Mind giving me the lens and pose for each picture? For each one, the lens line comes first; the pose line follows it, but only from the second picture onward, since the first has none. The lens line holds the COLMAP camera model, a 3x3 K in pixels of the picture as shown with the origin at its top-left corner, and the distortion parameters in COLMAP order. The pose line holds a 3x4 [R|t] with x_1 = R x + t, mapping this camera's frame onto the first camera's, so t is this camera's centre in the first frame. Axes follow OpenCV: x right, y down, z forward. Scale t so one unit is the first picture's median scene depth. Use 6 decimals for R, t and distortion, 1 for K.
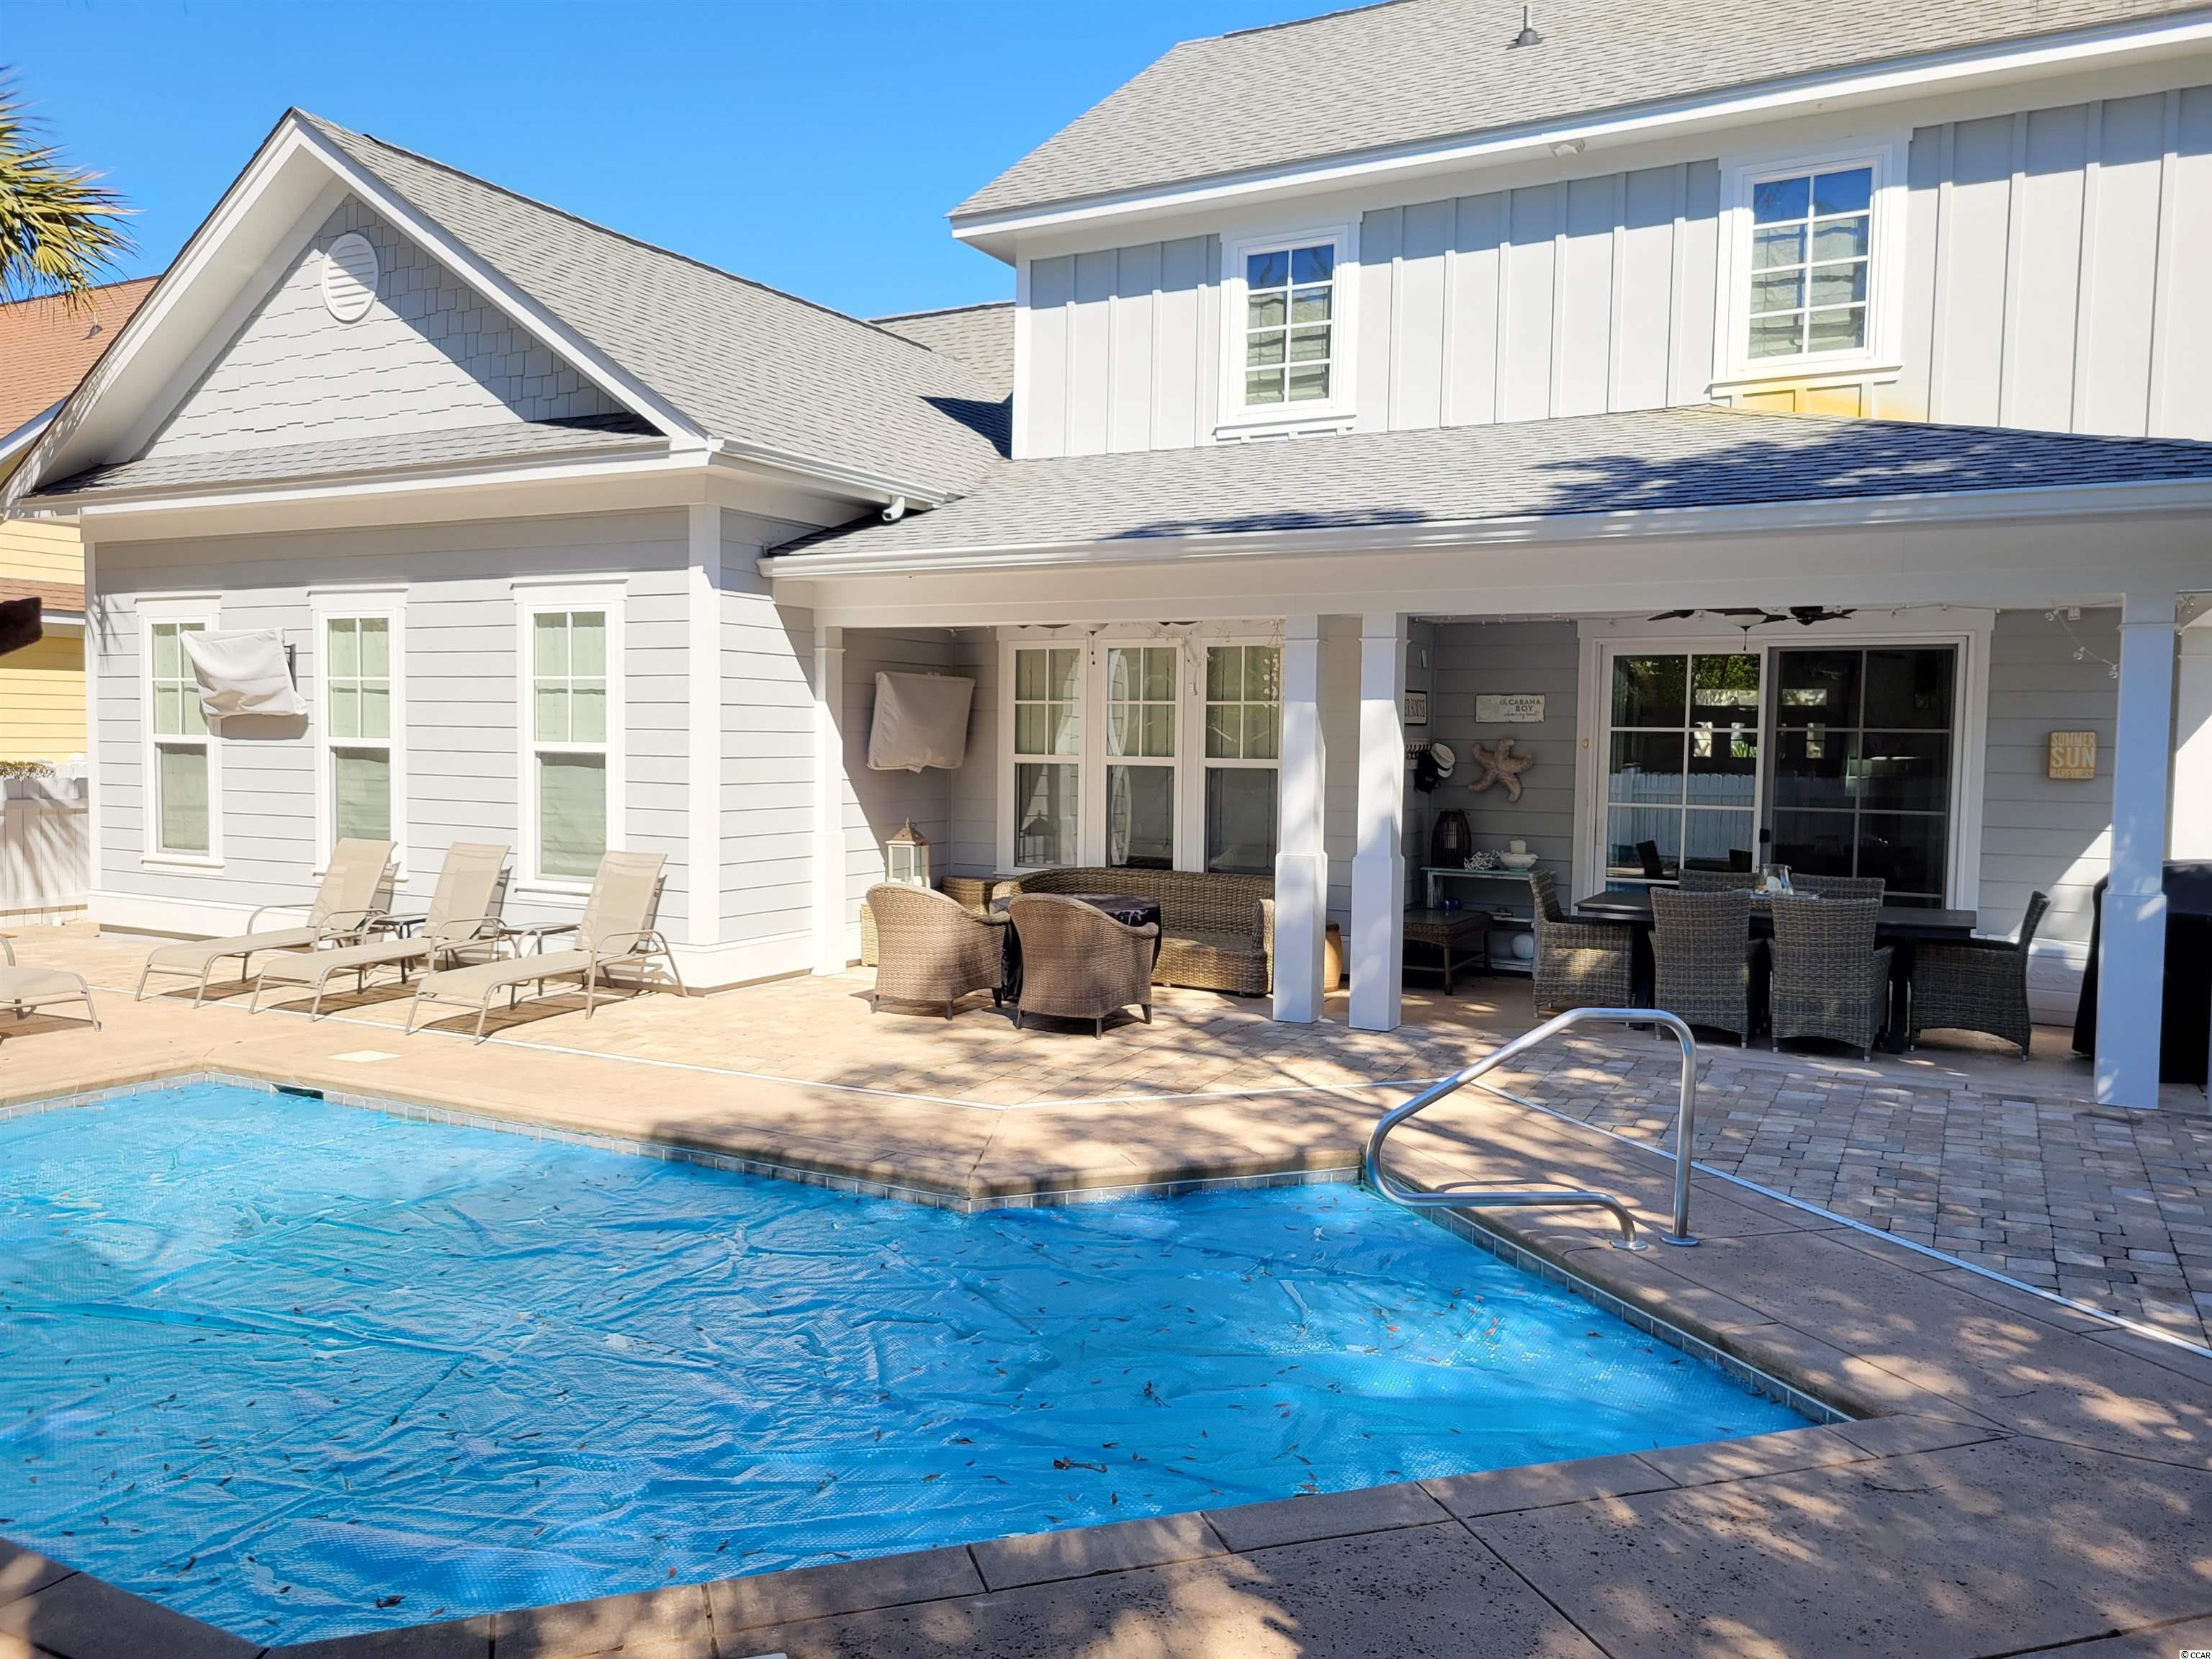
lens RADIAL K [[1680.4, 0, 1056.5], [0, 1680.4, 832.2], [0, 0, 1]] dist [0.046020, -0.040061]
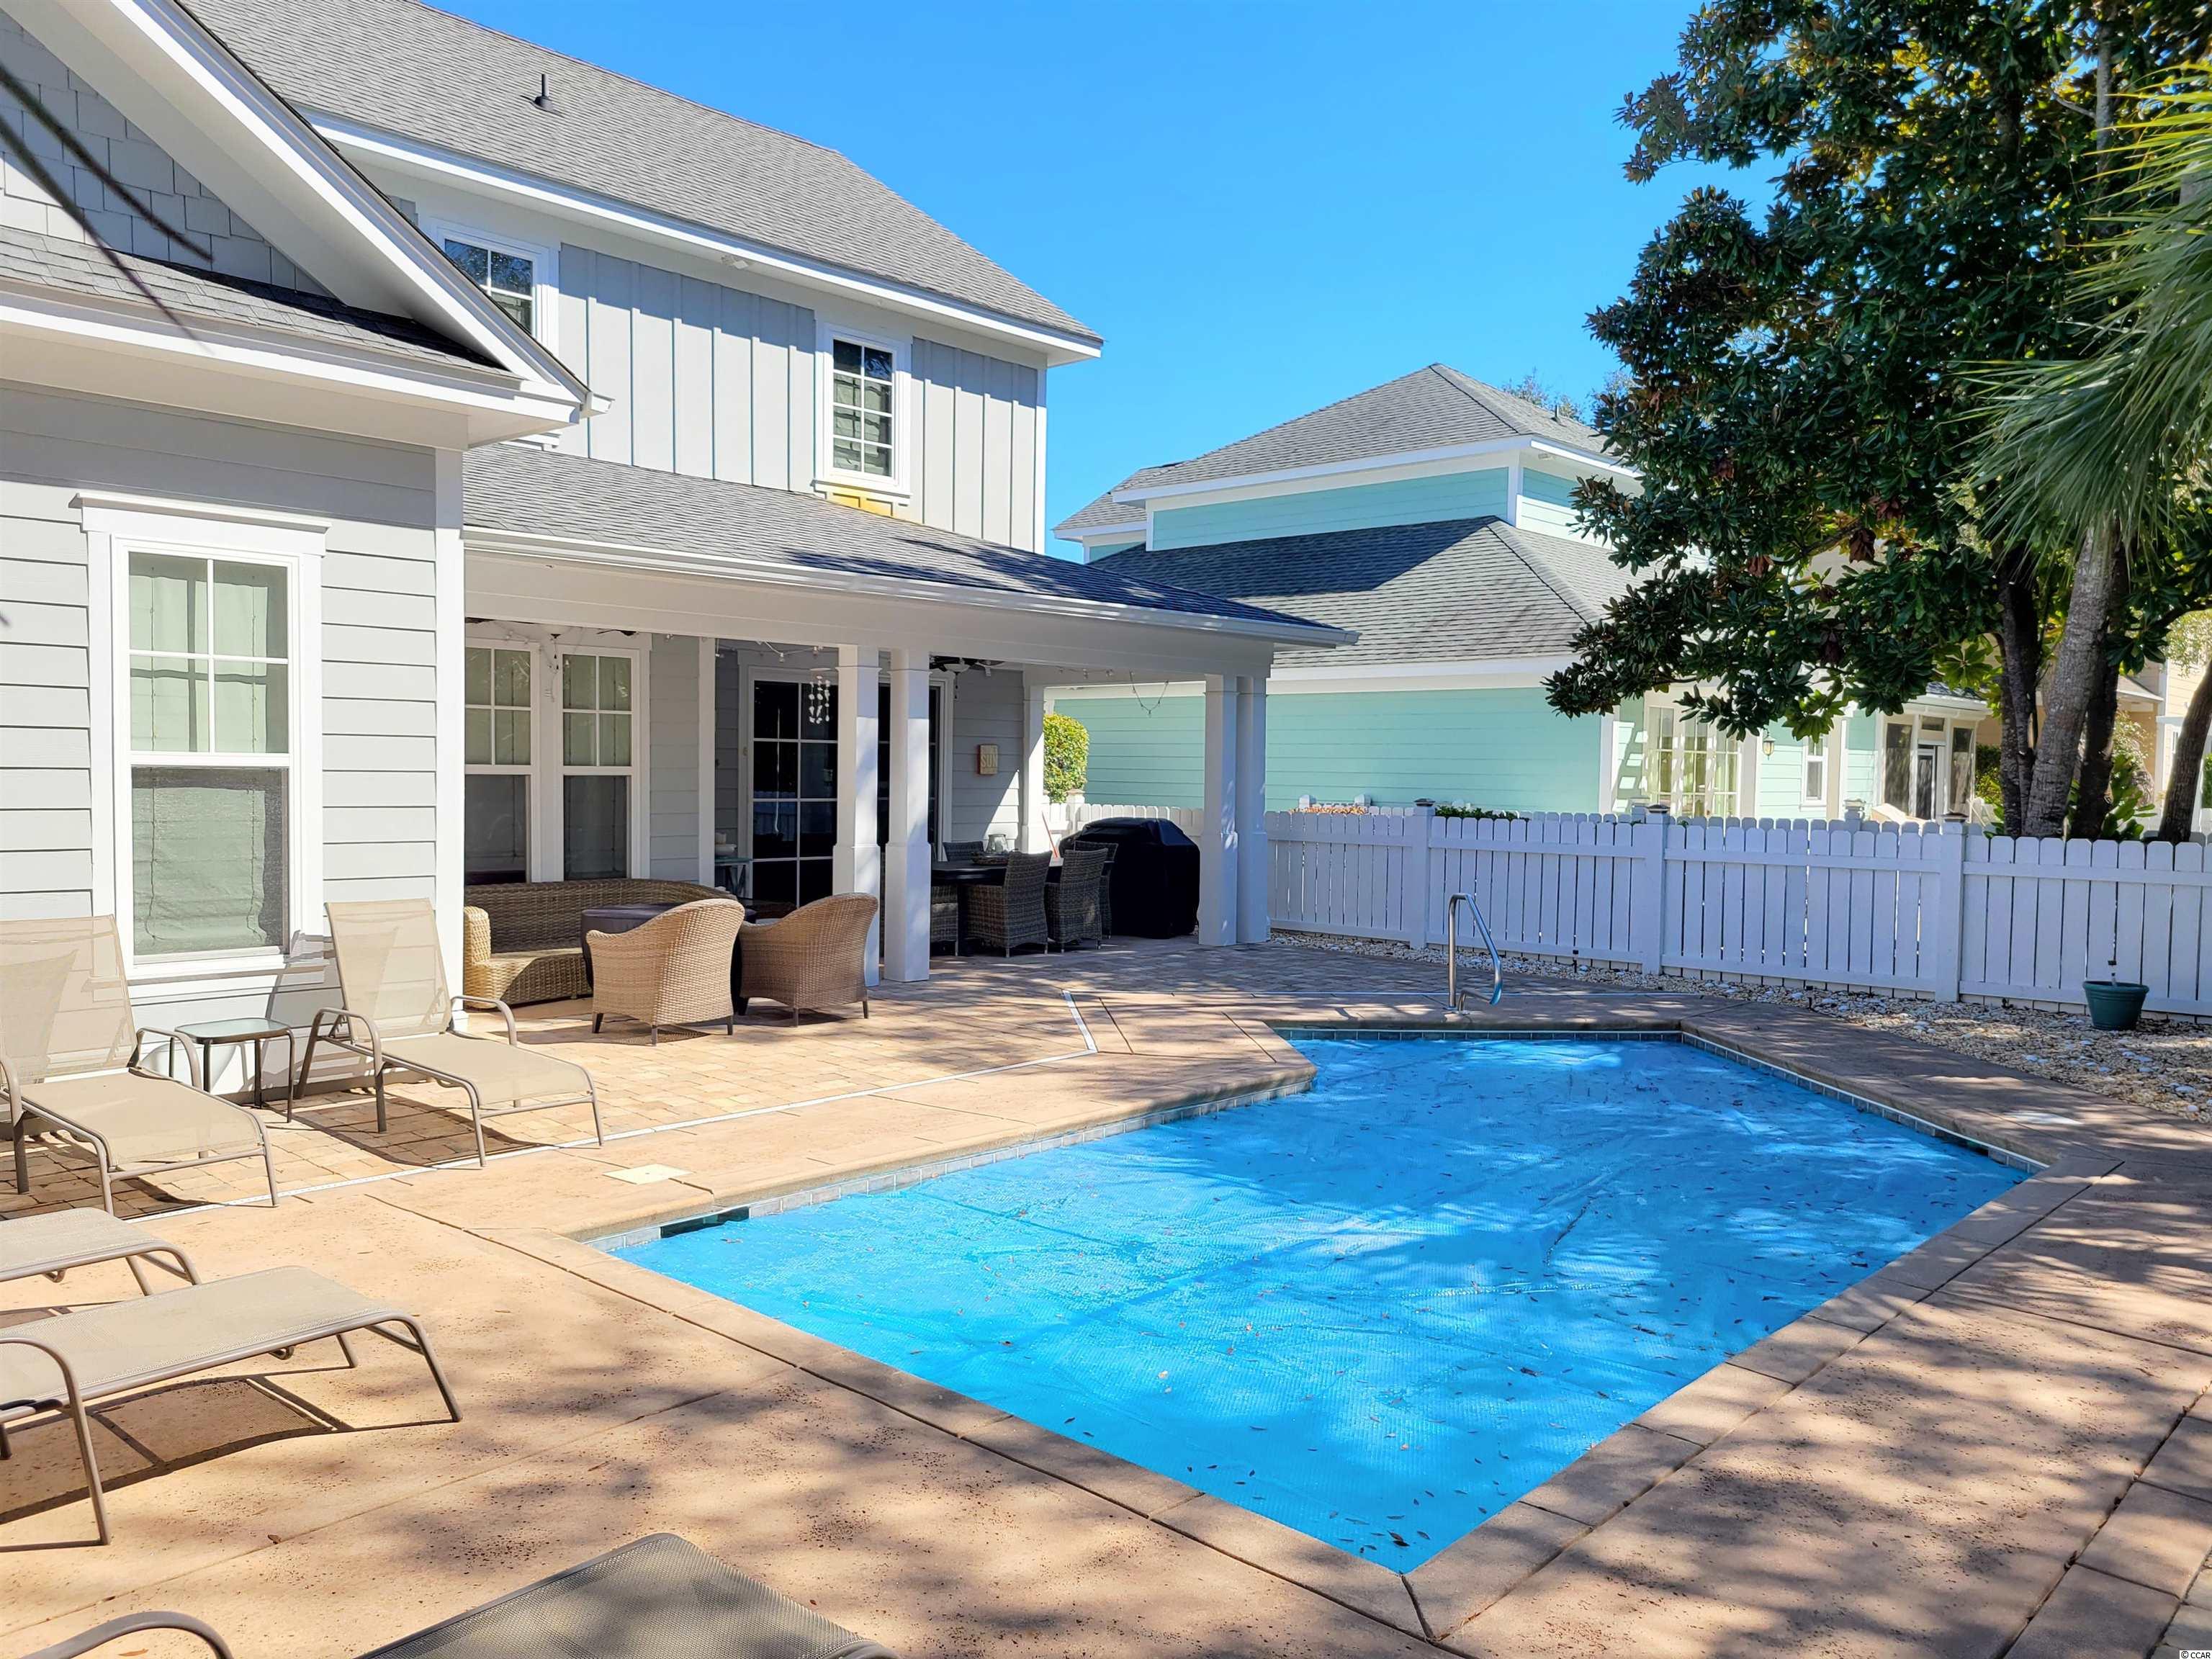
lens RADIAL K [[1680.4, 0, 1105.6], [0, 1680.4, 837.8], [0, 0, 1]] dist [0.046020, -0.040061]
pose [[0.217896, -0.052448, 0.974562, -0.874522], [0.039767, 0.998203, 0.044829, -0.035898], [-0.975162, 0.028987, 0.219590, 0.503685]]
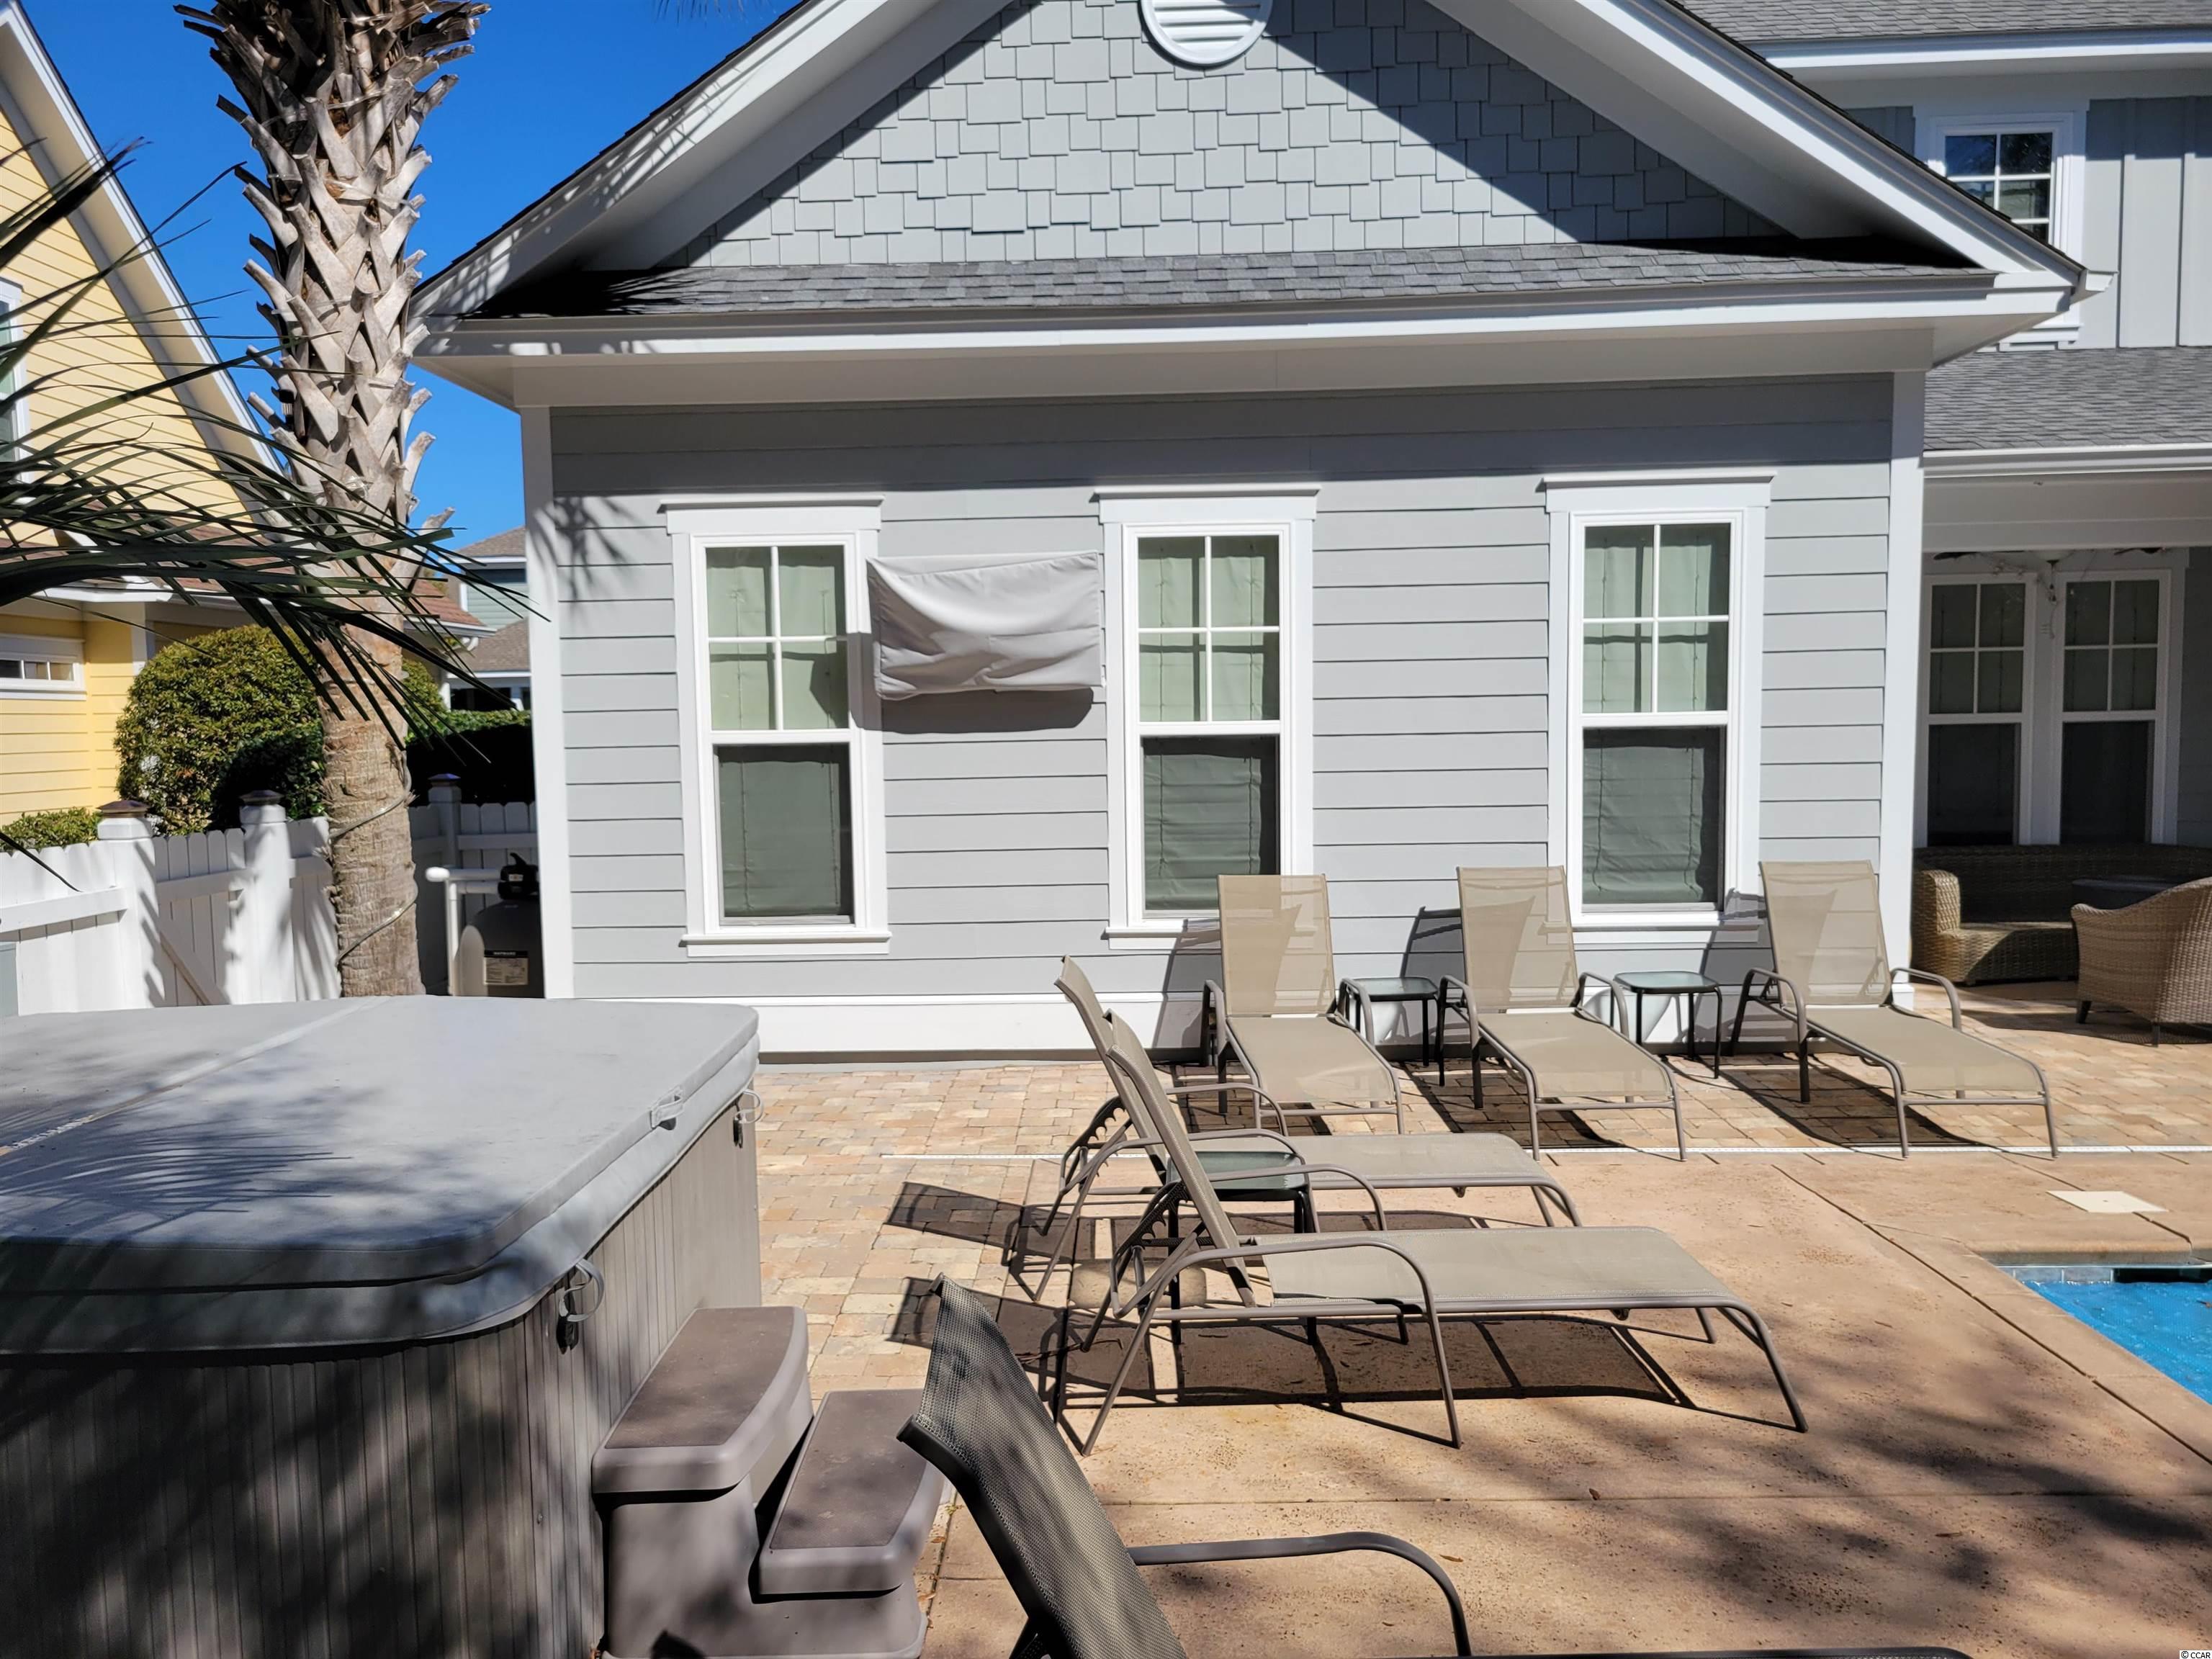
lens RADIAL K [[1680.4, 0, 1034.4], [0, 1680.4, 858.5], [0, 0, 1]] dist [0.046020, -0.040061]
pose [[0.891237, -0.067919, 0.448424, -0.835698], [0.055316, 0.997620, 0.041163, -0.036519], [-0.450152, -0.011881, 0.892873, 0.490783]]
